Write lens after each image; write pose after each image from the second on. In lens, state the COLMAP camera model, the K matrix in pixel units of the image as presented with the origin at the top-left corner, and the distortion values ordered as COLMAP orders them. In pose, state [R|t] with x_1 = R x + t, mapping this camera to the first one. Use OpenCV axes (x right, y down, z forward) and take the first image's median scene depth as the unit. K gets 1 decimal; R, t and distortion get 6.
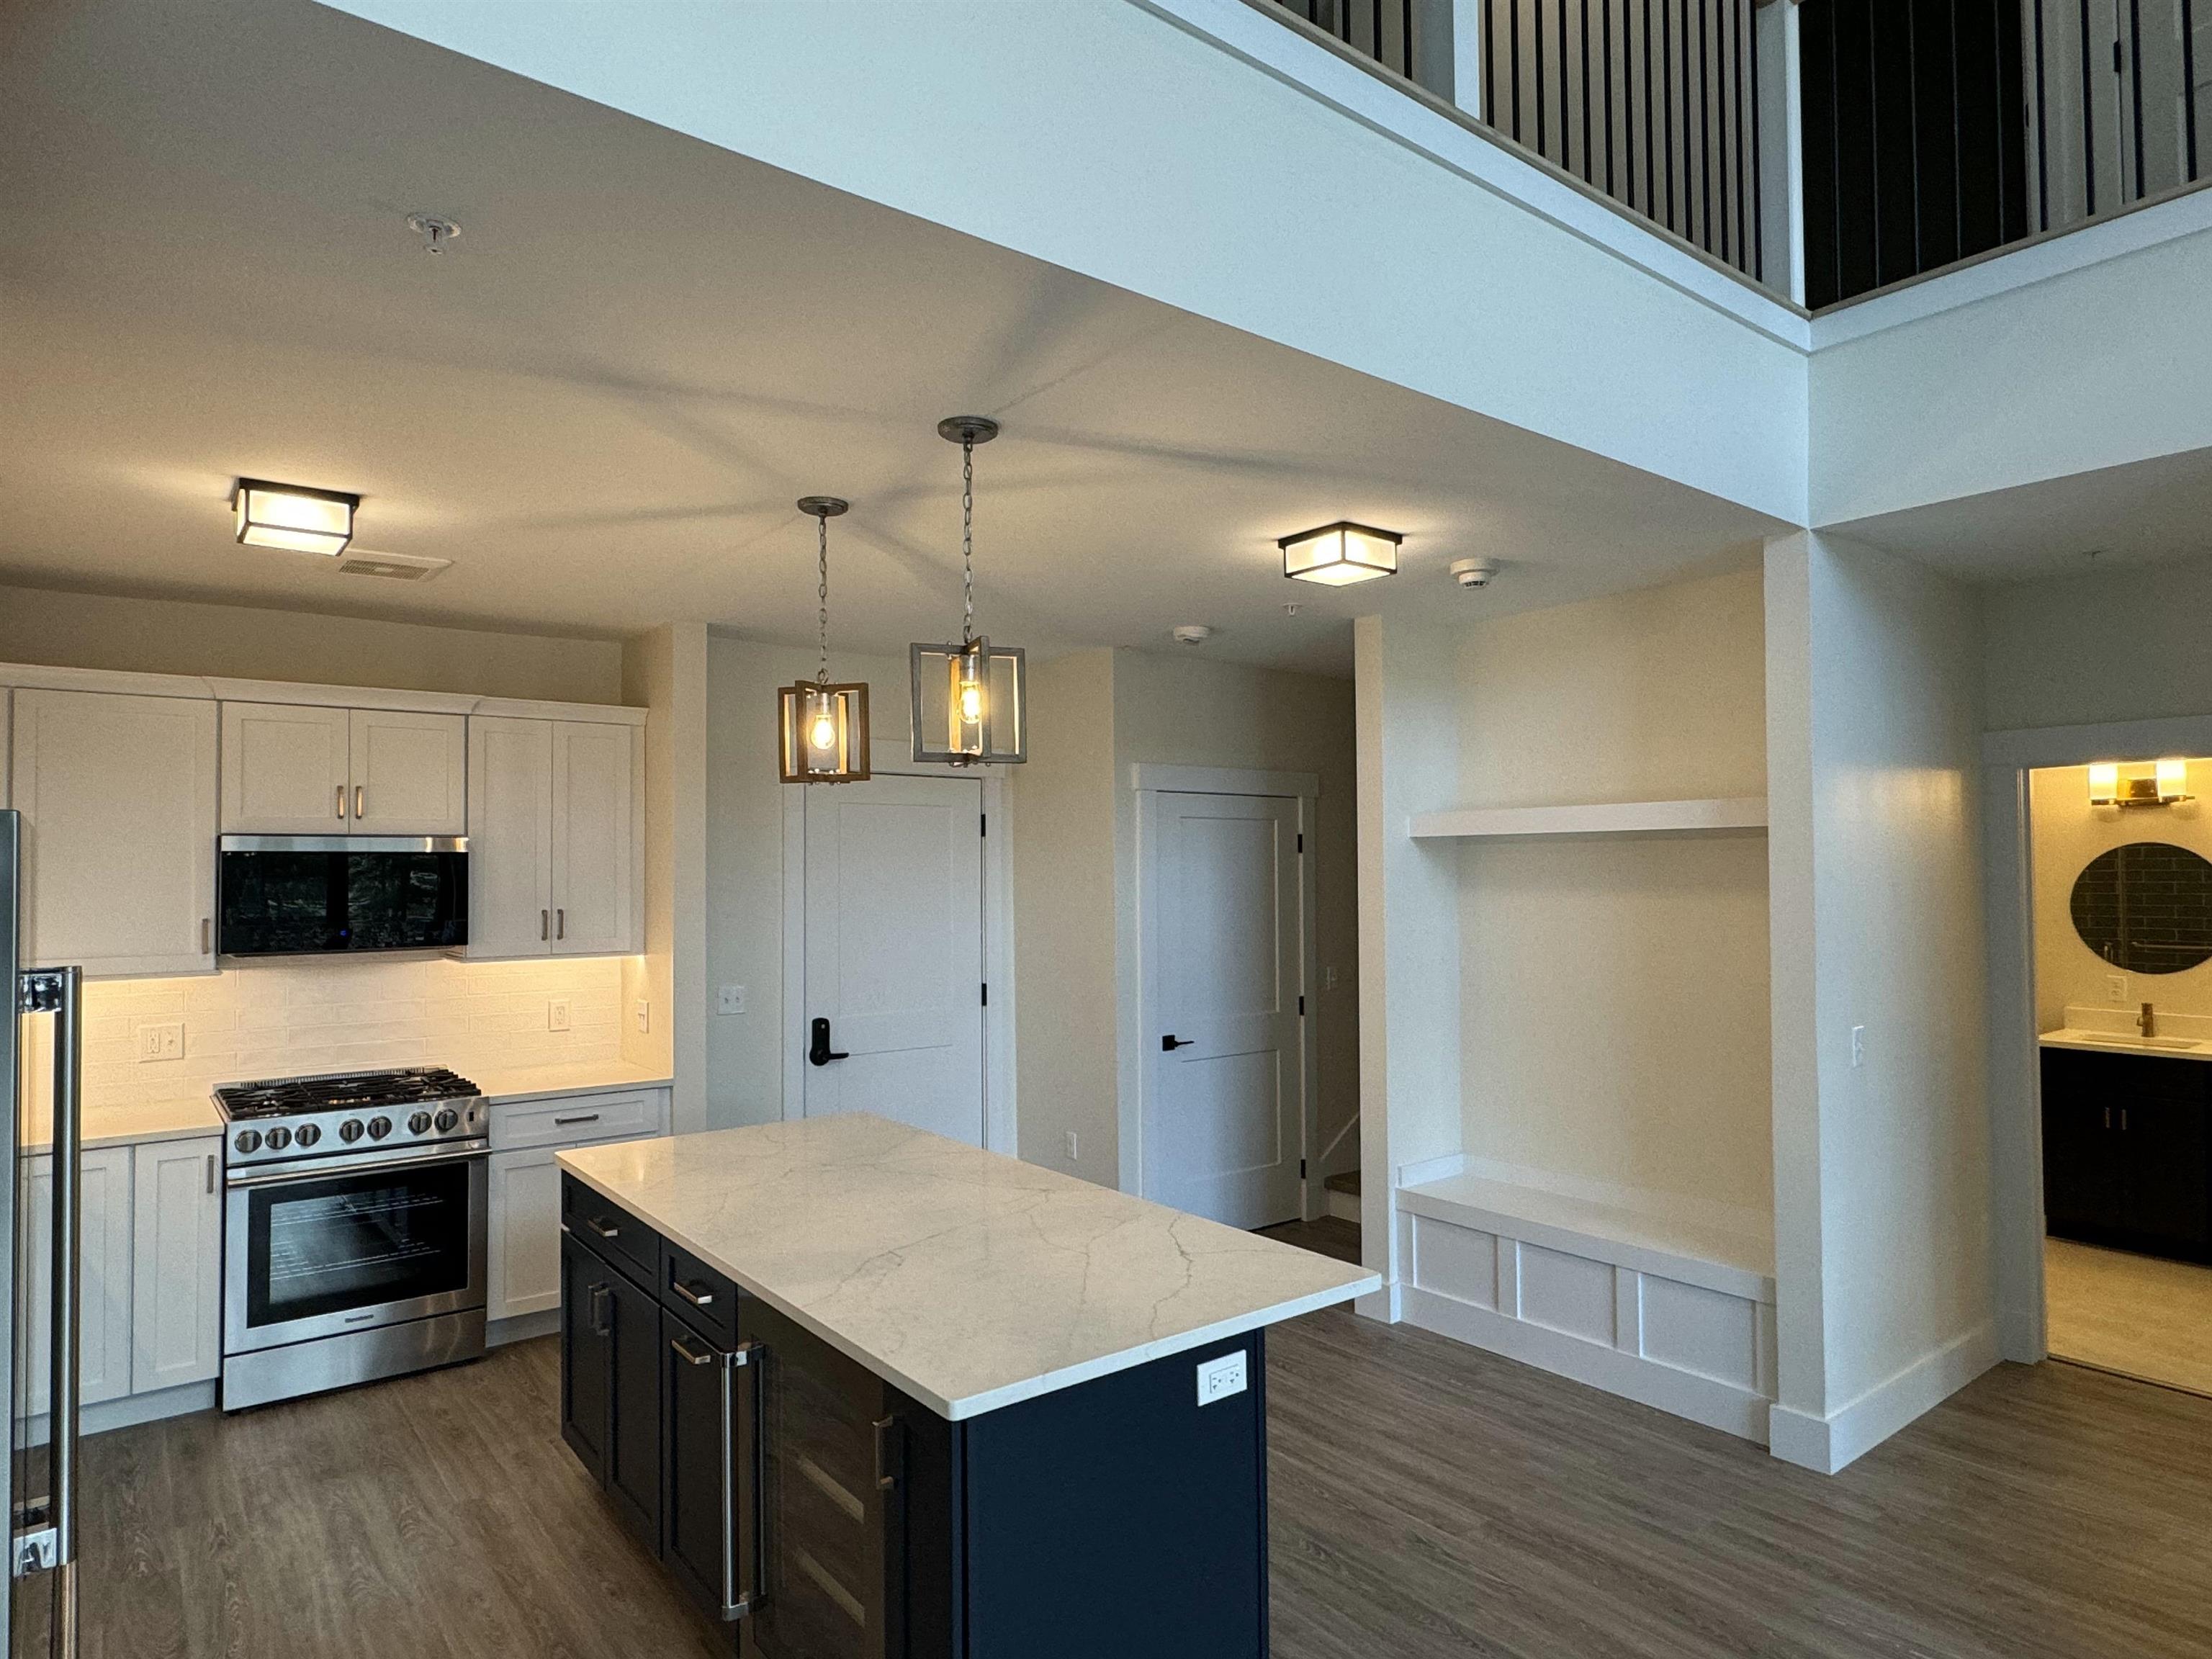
lens RADIAL K [[1293.3, 0, 1102.9], [0, 1293.3, 838.2], [0, 0, 1]] dist [0.008346, -0.000391]
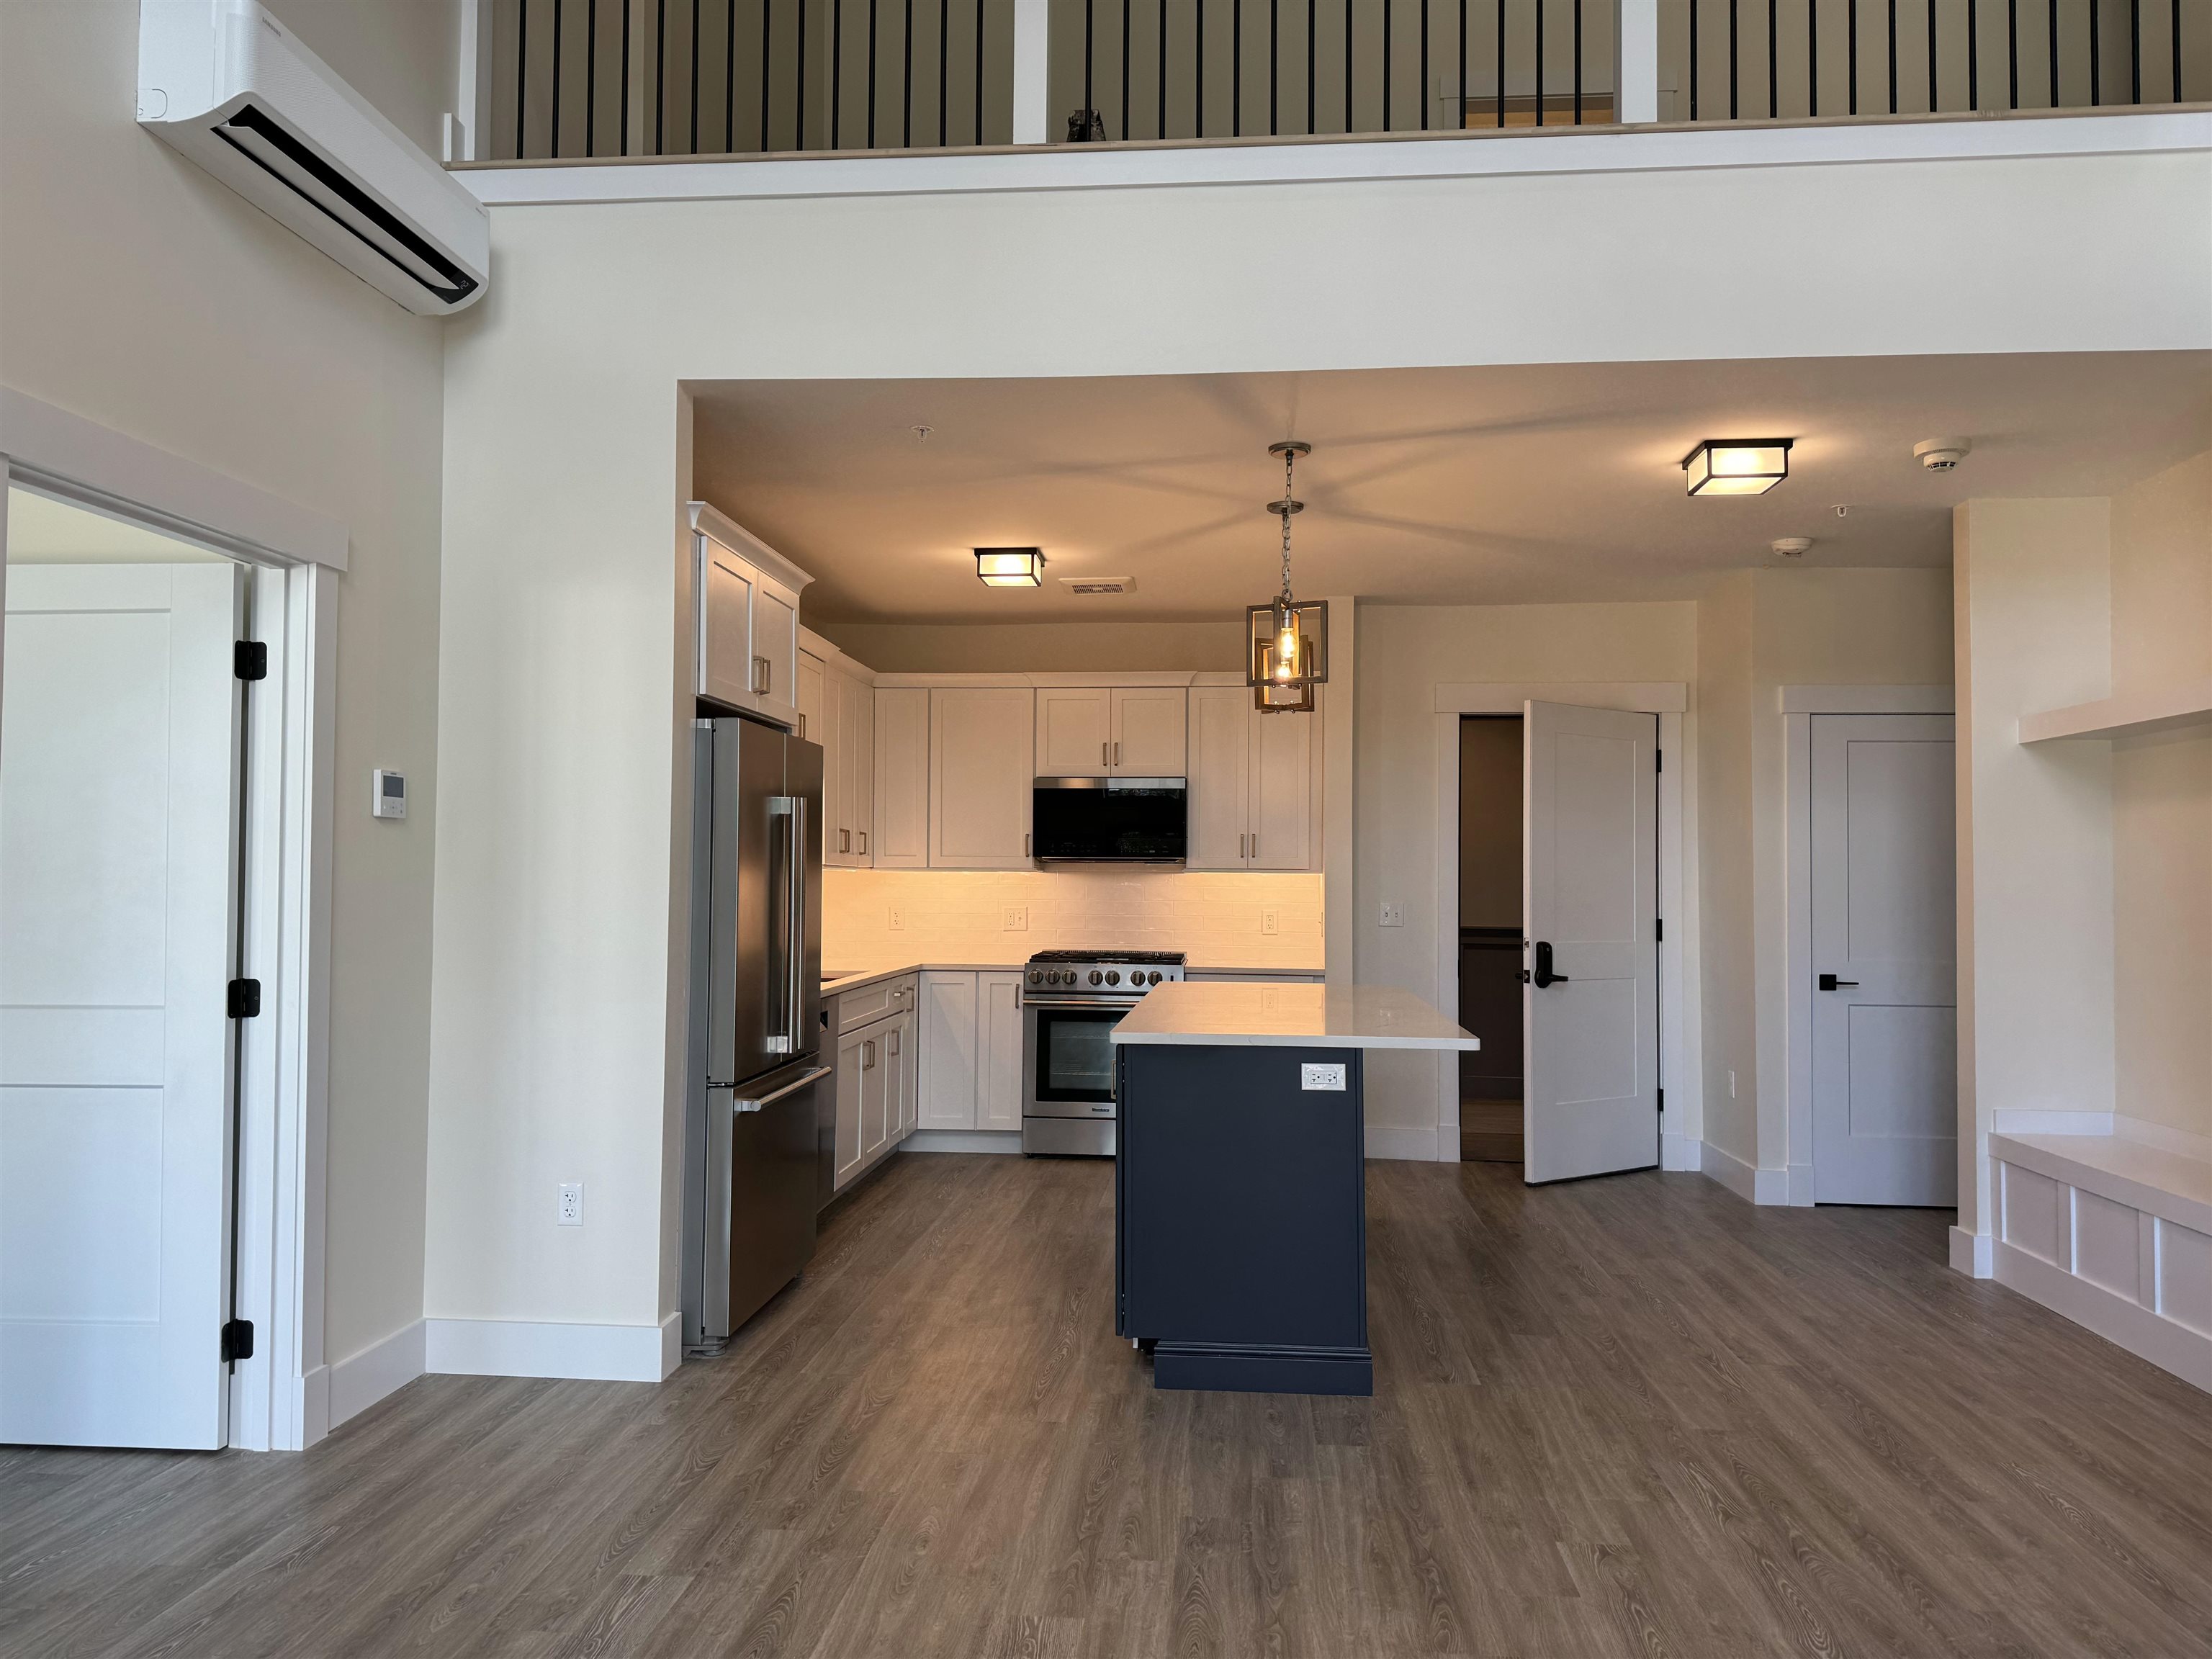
lens RADIAL K [[1555.3, 0, 1106.0], [0, 1555.3, 829.5], [0, 0, 1]] dist [0.097123, -0.002913]
pose [[0.737546, -0.010609, -0.675214, 0.619470], [0.004994, 0.999935, -0.010256, 0.079978], [0.675279, 0.004192, 0.737551, -0.278560]]
